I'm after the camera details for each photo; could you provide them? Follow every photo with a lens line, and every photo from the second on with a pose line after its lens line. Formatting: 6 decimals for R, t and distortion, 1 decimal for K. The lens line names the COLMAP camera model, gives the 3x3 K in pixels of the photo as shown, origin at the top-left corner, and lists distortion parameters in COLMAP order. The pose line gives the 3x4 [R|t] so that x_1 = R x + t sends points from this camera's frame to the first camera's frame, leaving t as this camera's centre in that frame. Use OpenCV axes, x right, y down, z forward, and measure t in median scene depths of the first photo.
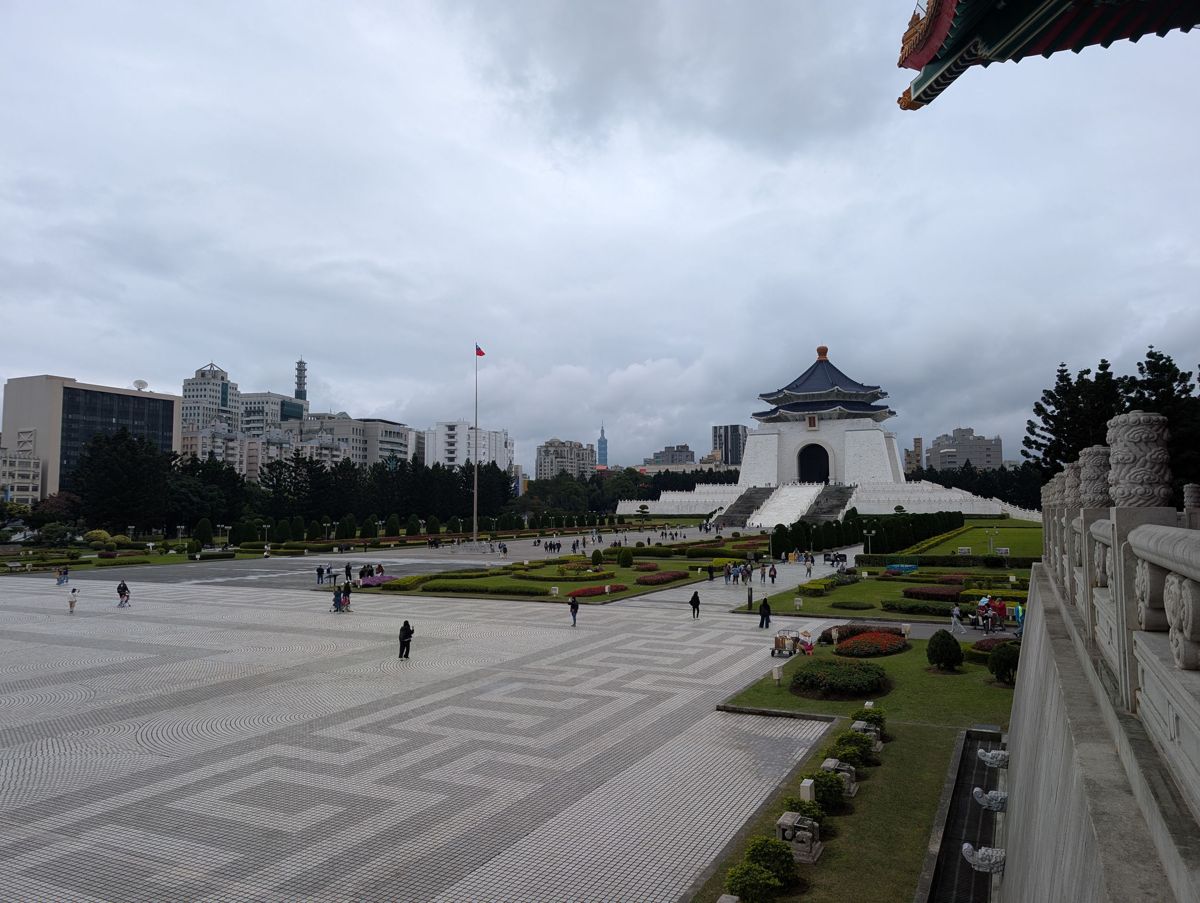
lens RADIAL K [[858.0, 0, 599.5], [0, 858.0, 446.1], [0, 0, 1]] dist [0.082041, -0.139378]
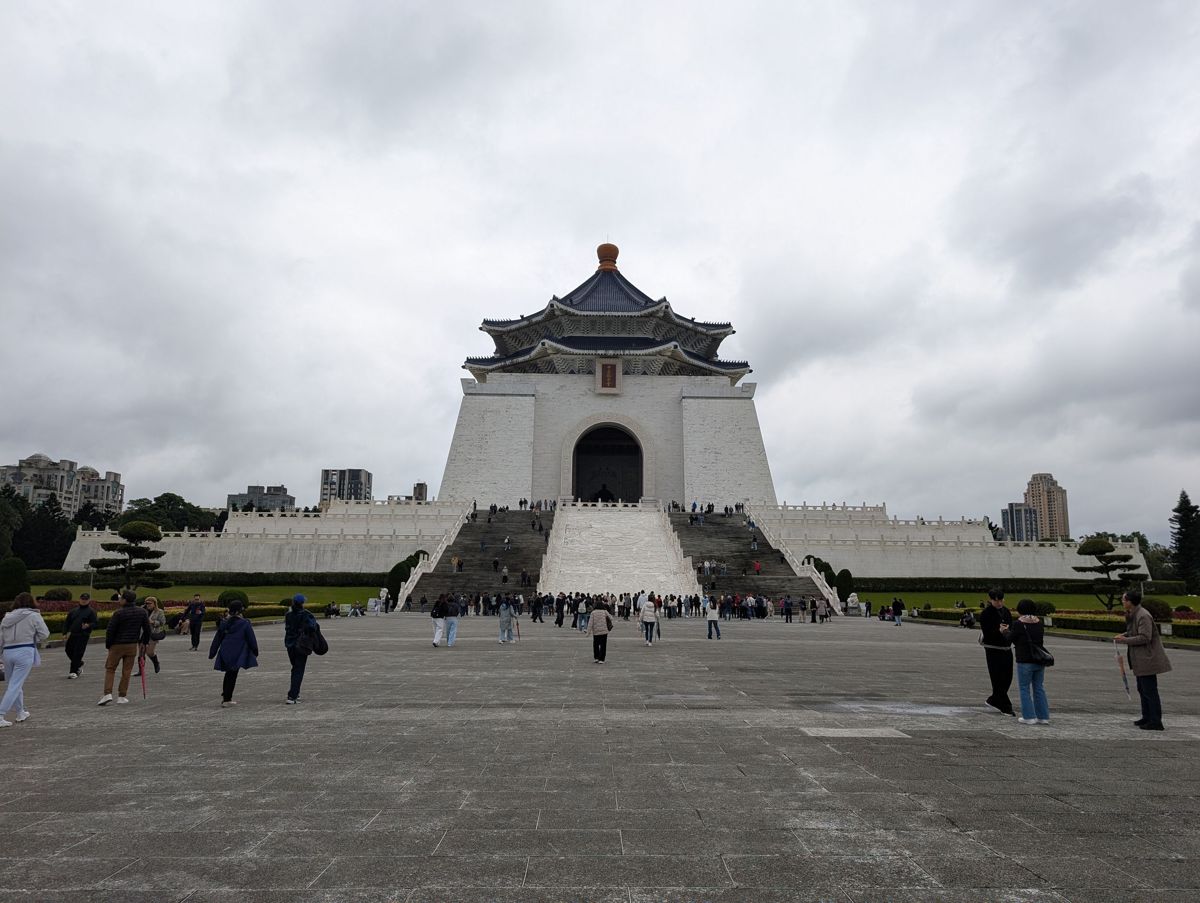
lens RADIAL K [[858.0, 0, 599.5], [0, 858.0, 446.1], [0, 0, 1]] dist [0.082041, -0.139378]
pose [[0.893995, 0.088295, 0.439290, 0.046936], [-0.044759, 0.993087, -0.108516, 0.055358], [-0.445835, 0.077351, 0.891767, 0.583861]]
